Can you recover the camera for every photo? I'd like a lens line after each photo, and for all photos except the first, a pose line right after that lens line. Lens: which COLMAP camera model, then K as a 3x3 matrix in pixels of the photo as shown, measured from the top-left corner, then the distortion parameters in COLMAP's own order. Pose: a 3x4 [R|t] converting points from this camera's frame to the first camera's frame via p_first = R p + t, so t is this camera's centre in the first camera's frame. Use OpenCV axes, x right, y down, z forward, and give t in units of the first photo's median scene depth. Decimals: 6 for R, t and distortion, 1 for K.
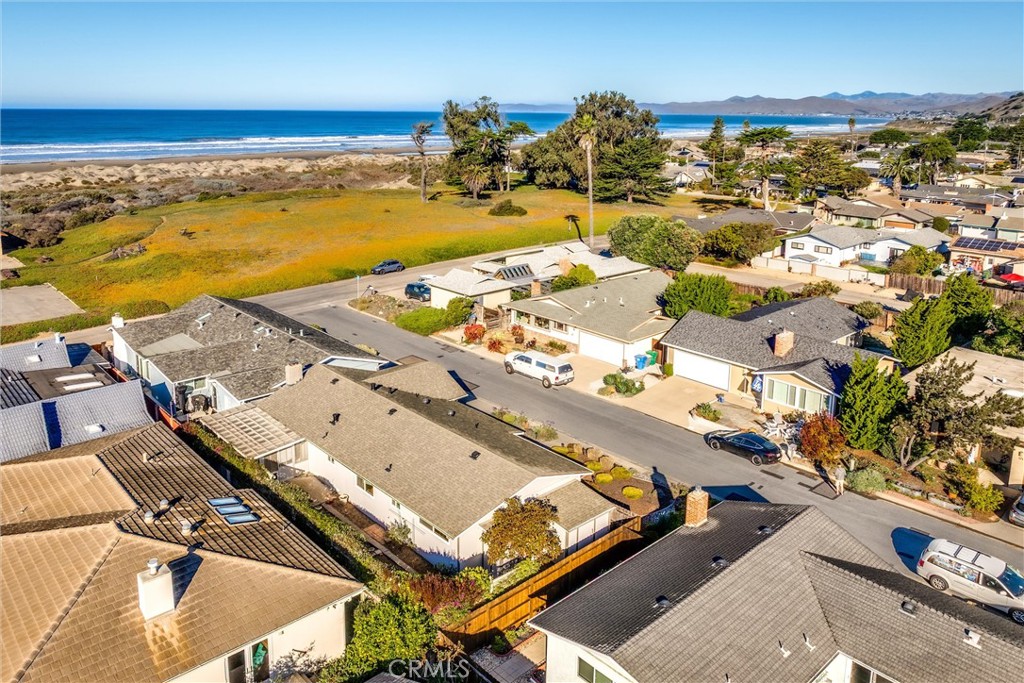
lens RADIAL K [[761.0, 0, 480.1], [0, 761.0, 237.0], [0, 0, 1]] dist [-0.020084, 0.001257]
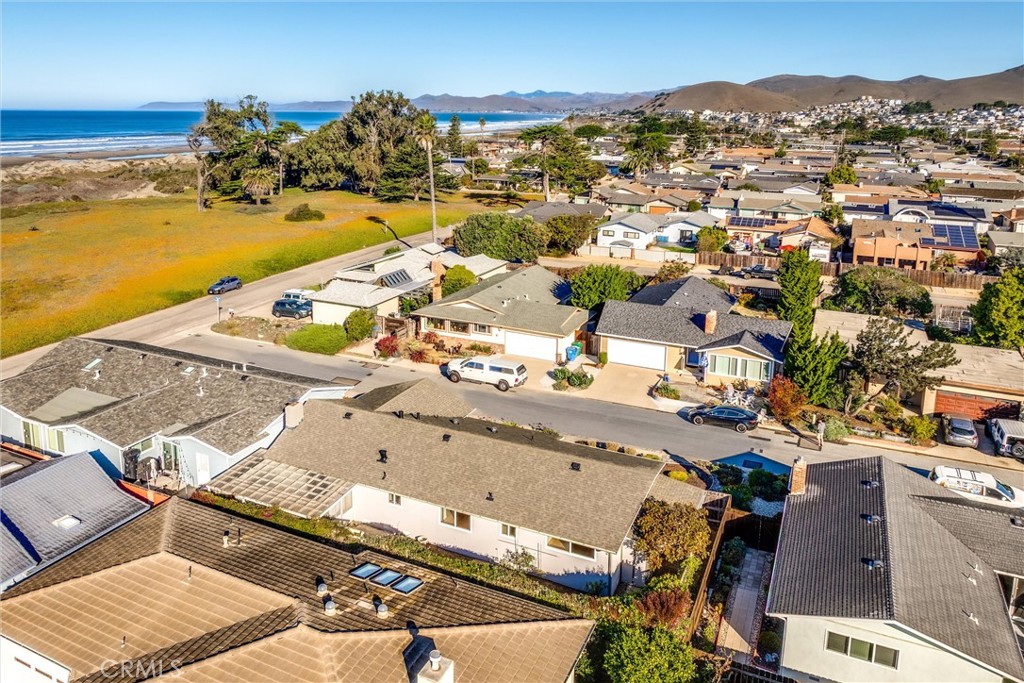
lens RADIAL K [[761.0, 0, 480.1], [0, 761.0, 237.0], [0, 0, 1]] dist [-0.020084, 0.001257]
pose [[0.924656, -0.064387, 0.375321, -0.246420], [0.063363, 0.997877, 0.015085, -0.016503], [-0.375496, 0.009833, 0.926772, 0.070454]]
